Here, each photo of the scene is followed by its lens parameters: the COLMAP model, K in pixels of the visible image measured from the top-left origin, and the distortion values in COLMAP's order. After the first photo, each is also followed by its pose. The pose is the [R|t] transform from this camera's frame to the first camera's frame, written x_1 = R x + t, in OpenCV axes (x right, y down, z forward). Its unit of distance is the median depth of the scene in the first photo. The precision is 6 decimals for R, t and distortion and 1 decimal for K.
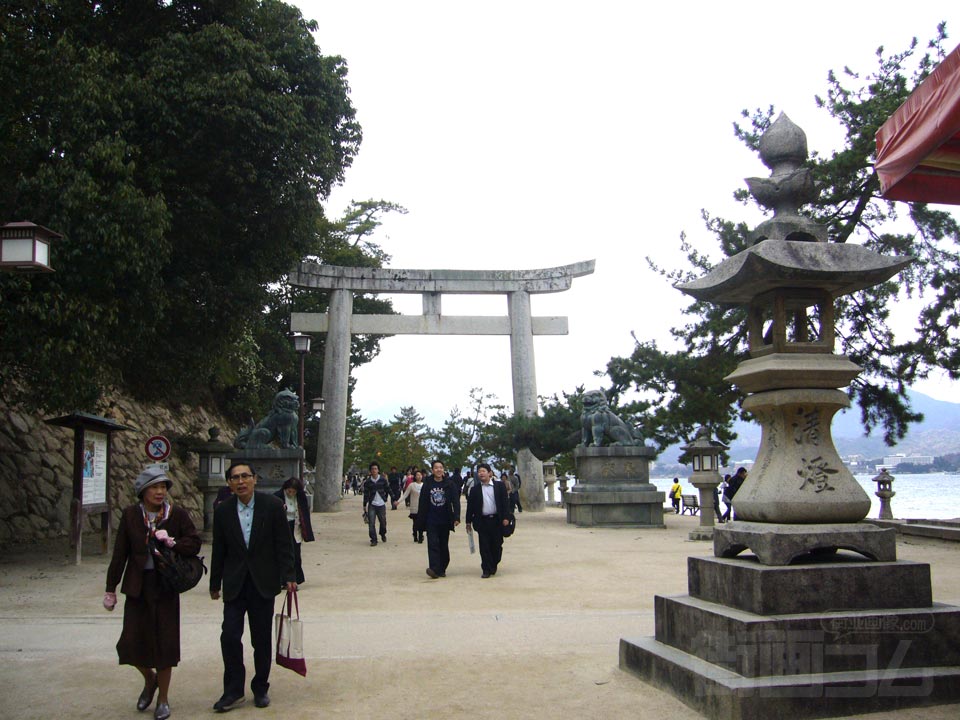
lens RADIAL K [[1037.5, 0, 404.4], [0, 1037.5, 357.9], [0, 0, 1]] dist [-0.075970, 0.040925]
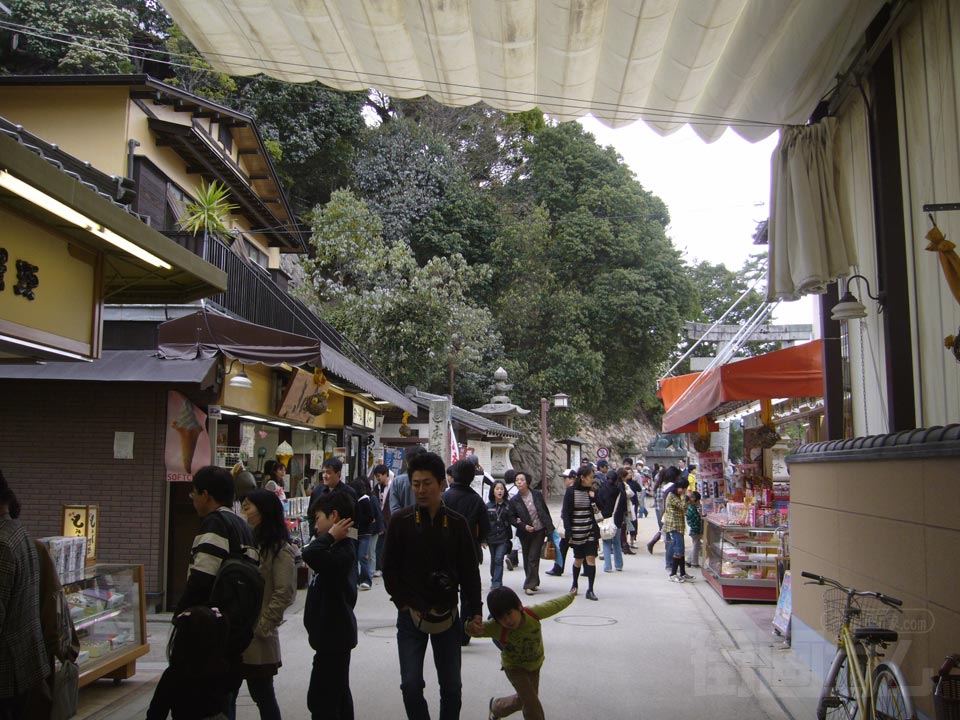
lens RADIAL K [[1037.5, 0, 404.4], [0, 1037.5, 357.9], [0, 0, 1]] dist [-0.075970, 0.040925]
pose [[0.908285, -0.028048, -0.417411, 0.193648], [0.032833, 0.999452, 0.004287, -0.089261], [0.417062, -0.017598, 0.908708, -0.754920]]
